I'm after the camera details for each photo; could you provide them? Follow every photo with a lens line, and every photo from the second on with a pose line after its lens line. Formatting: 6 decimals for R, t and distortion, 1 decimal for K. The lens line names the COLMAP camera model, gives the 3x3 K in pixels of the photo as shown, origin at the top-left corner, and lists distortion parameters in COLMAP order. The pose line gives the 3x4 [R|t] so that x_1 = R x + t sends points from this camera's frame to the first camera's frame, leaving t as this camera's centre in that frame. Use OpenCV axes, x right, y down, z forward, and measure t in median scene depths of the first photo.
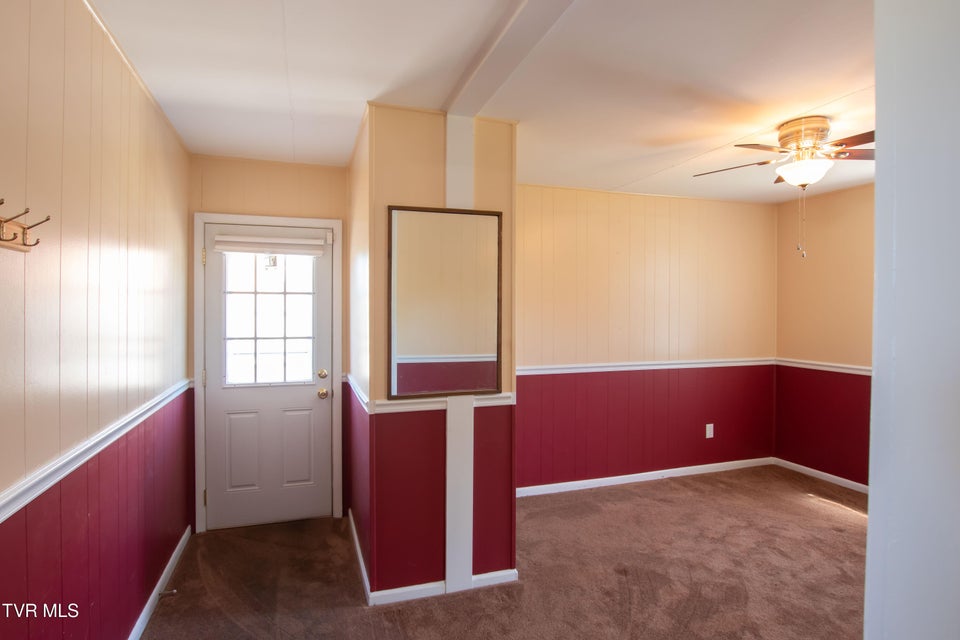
lens RADIAL K [[448.3, 0, 477.0], [0, 448.3, 325.5], [0, 0, 1]] dist [-0.023829, 0.000135]
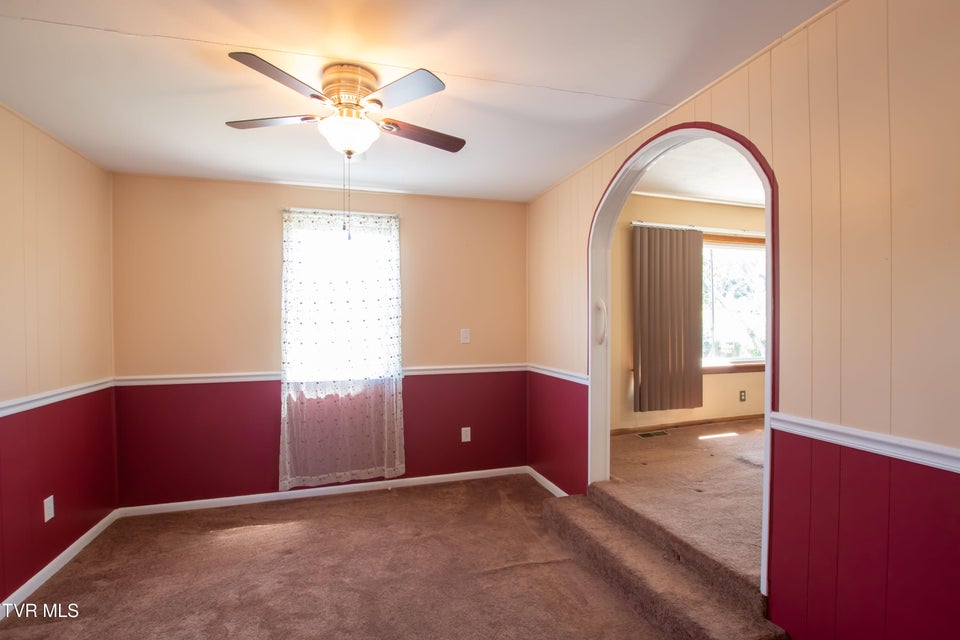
lens RADIAL K [[448.3, 0, 477.0], [0, 448.3, 325.5], [0, 0, 1]] dist [-0.023829, 0.000135]
pose [[0.060727, -0.014979, 0.998042, -0.049831], [0.042462, 0.999021, 0.012410, 0.002941], [-0.997251, 0.041626, 0.061304, 0.466602]]
